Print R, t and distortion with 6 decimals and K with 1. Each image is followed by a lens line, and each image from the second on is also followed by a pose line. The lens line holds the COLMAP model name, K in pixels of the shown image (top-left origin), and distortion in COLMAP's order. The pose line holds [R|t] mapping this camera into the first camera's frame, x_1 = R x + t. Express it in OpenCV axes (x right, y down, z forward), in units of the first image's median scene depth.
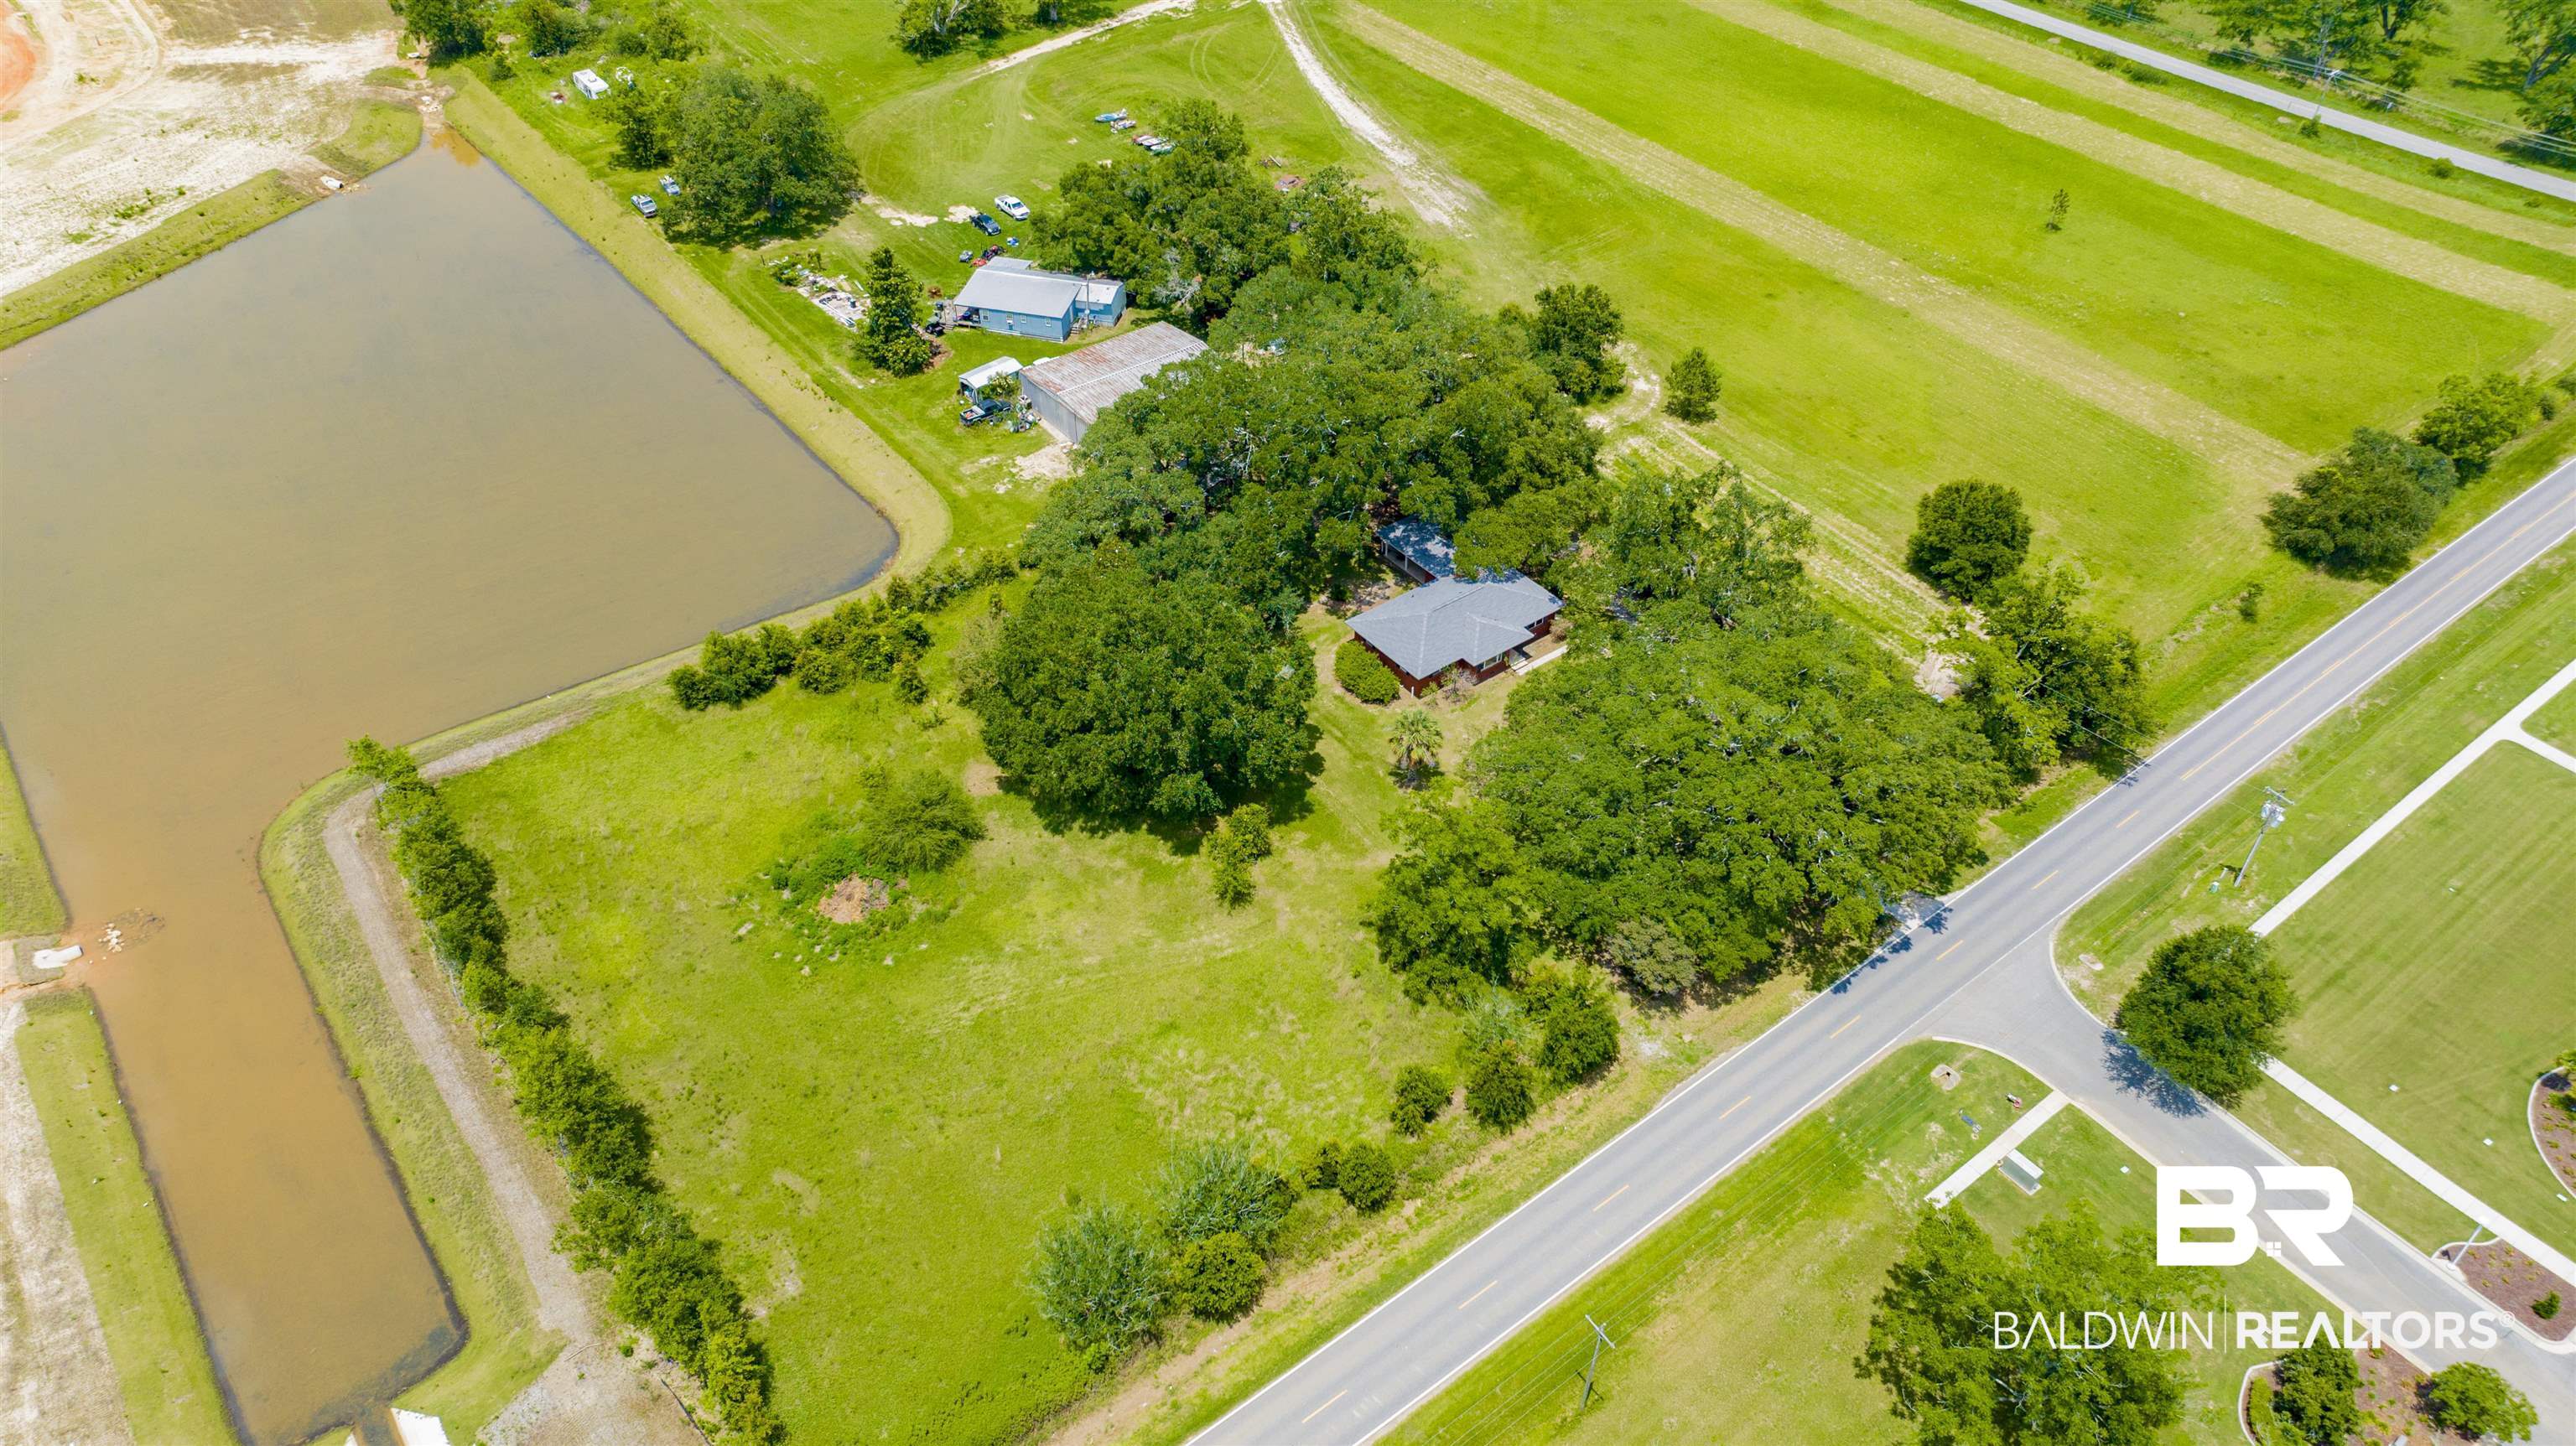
lens RADIAL K [[1820.4, 0, 1310.6], [0, 1820.4, 716.9], [0, 0, 1]] dist [-0.033632, 0.036003]
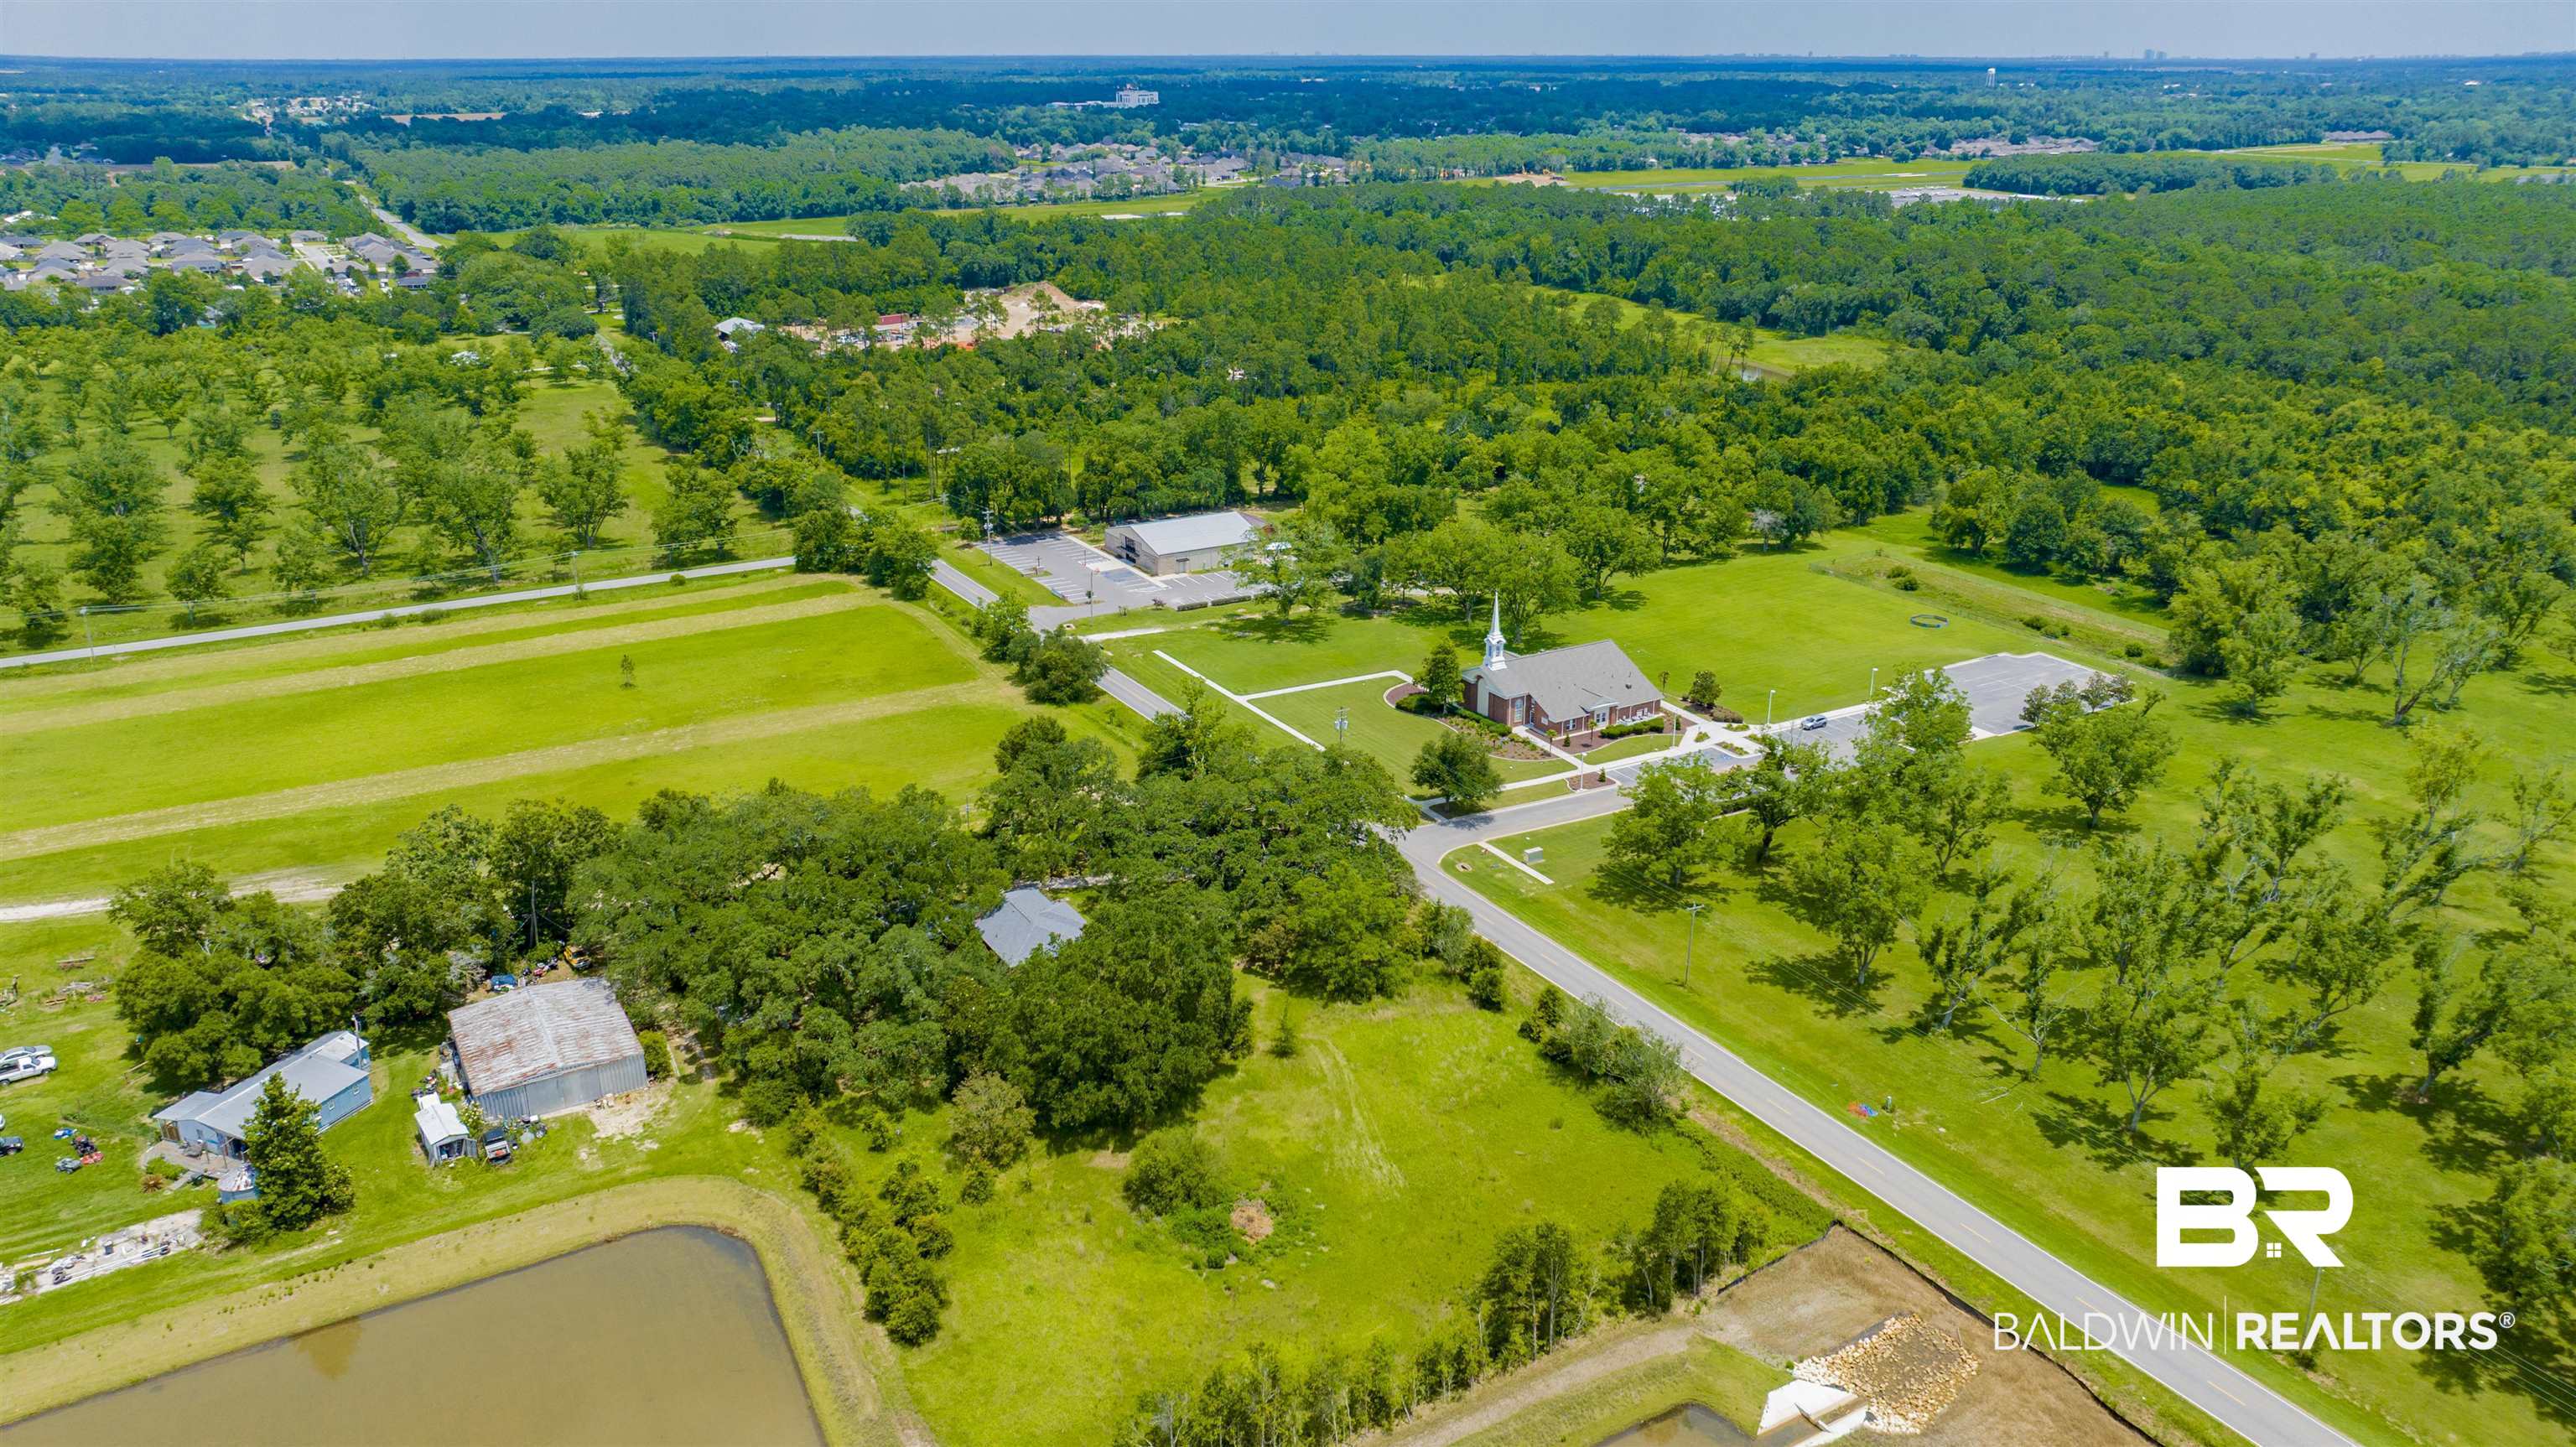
lens RADIAL K [[1820.5, 0, 1283.3], [0, 1820.5, 740.2], [0, 0, 1]] dist [-0.033632, 0.036003]
pose [[0.134536, -0.359302, 0.923473, -1.058635], [0.639170, 0.743616, 0.196206, -0.297893], [-0.757207, 0.563859, 0.329698, 0.391829]]
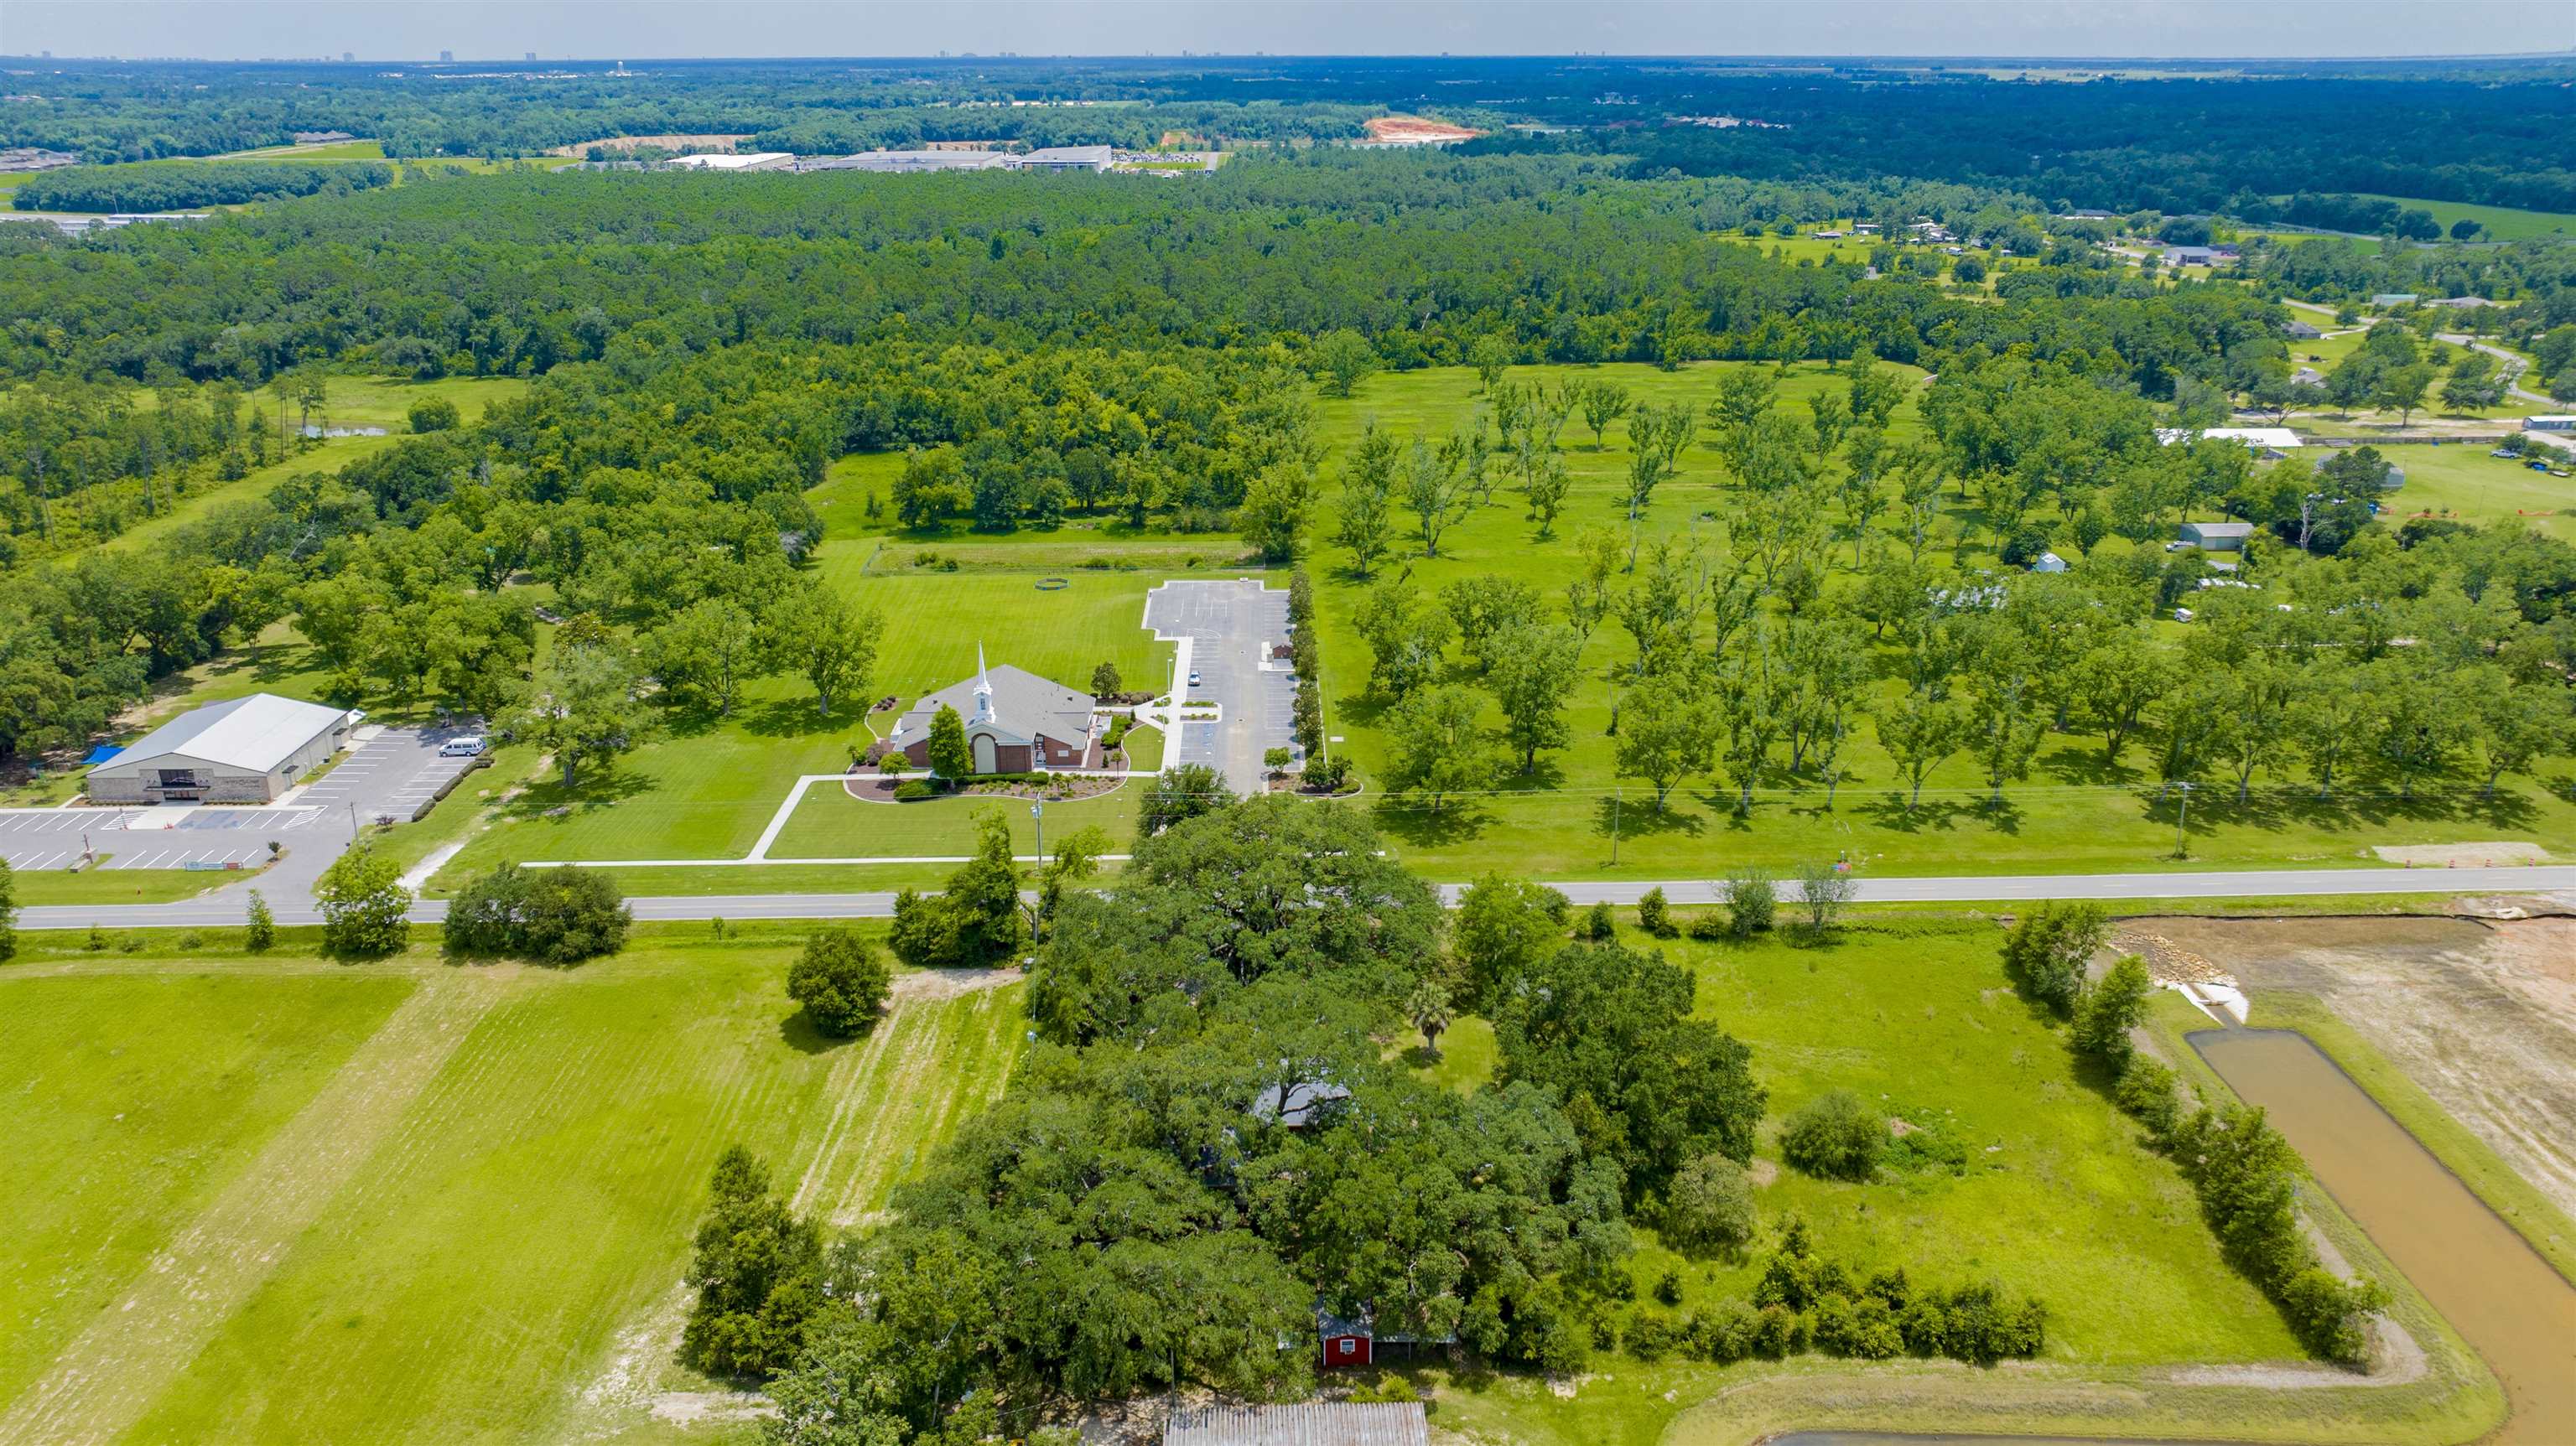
lens RADIAL K [[1820.4, 0, 1294.5], [0, 1820.4, 741.3], [0, 0, 1]] dist [-0.033632, 0.036003]
pose [[-0.800401, -0.220091, 0.557600, -0.489048], [0.381091, 0.531197, 0.756703, -1.002669], [-0.462739, 0.818162, -0.341296, 1.241325]]
